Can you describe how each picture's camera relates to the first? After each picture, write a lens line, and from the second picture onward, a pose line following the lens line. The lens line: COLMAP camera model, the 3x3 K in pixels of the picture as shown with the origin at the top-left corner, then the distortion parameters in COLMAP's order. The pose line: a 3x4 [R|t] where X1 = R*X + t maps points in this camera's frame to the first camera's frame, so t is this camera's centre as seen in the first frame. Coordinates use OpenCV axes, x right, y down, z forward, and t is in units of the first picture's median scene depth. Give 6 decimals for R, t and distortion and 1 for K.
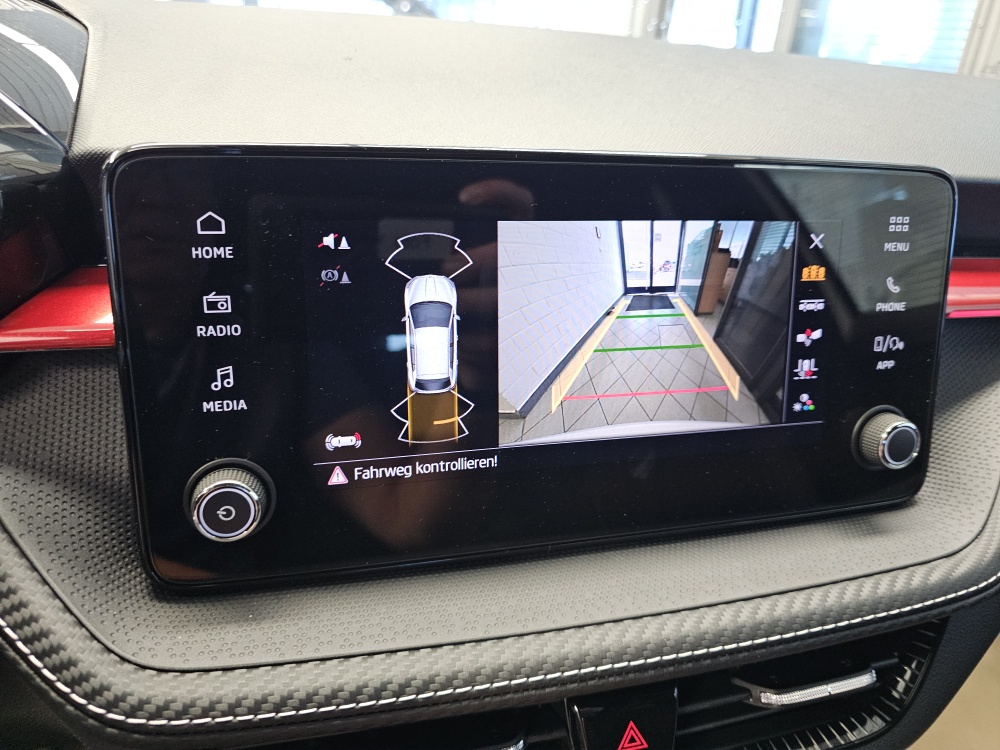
lens RADIAL K [[673.2, 0, 505.3], [0, 673.2, 373.7], [0, 0, 1]] dist [-0.004749, -0.019001]
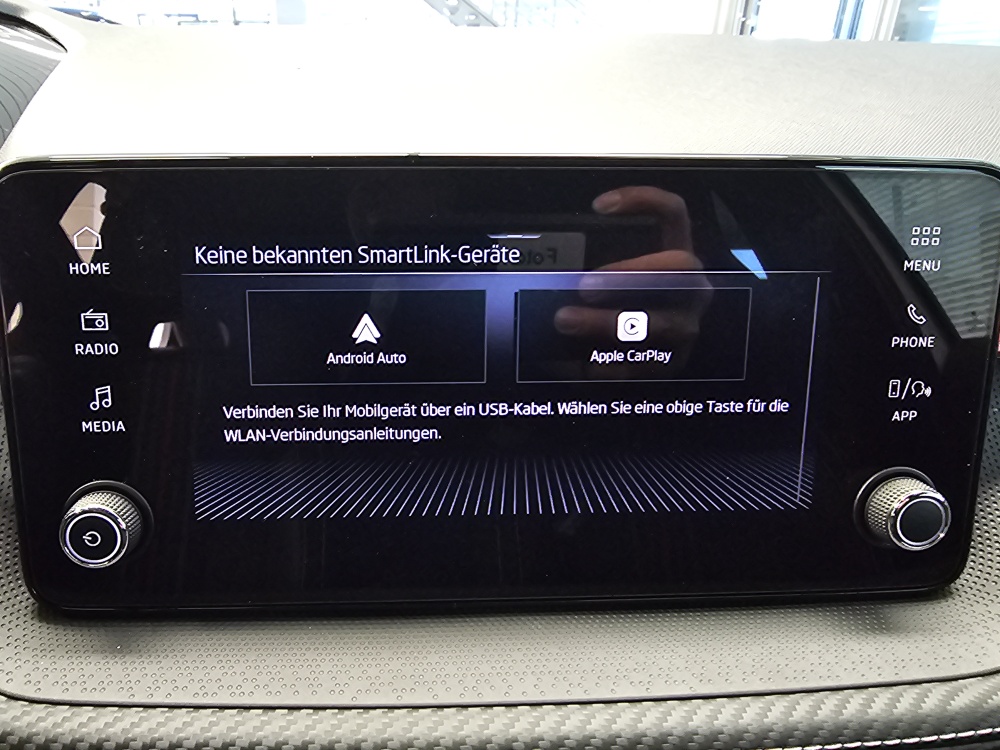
lens RADIAL K [[660.1, 0, 455.7], [0, 660.1, 370.5], [0, 0, 1]] dist [0.002402, -0.003344]
pose [[0.977004, 0.040566, -0.209324, 0.276646], [-0.043597, 0.999000, -0.009882, -0.045693], [0.208714, 0.018781, 0.977796, 0.175496]]
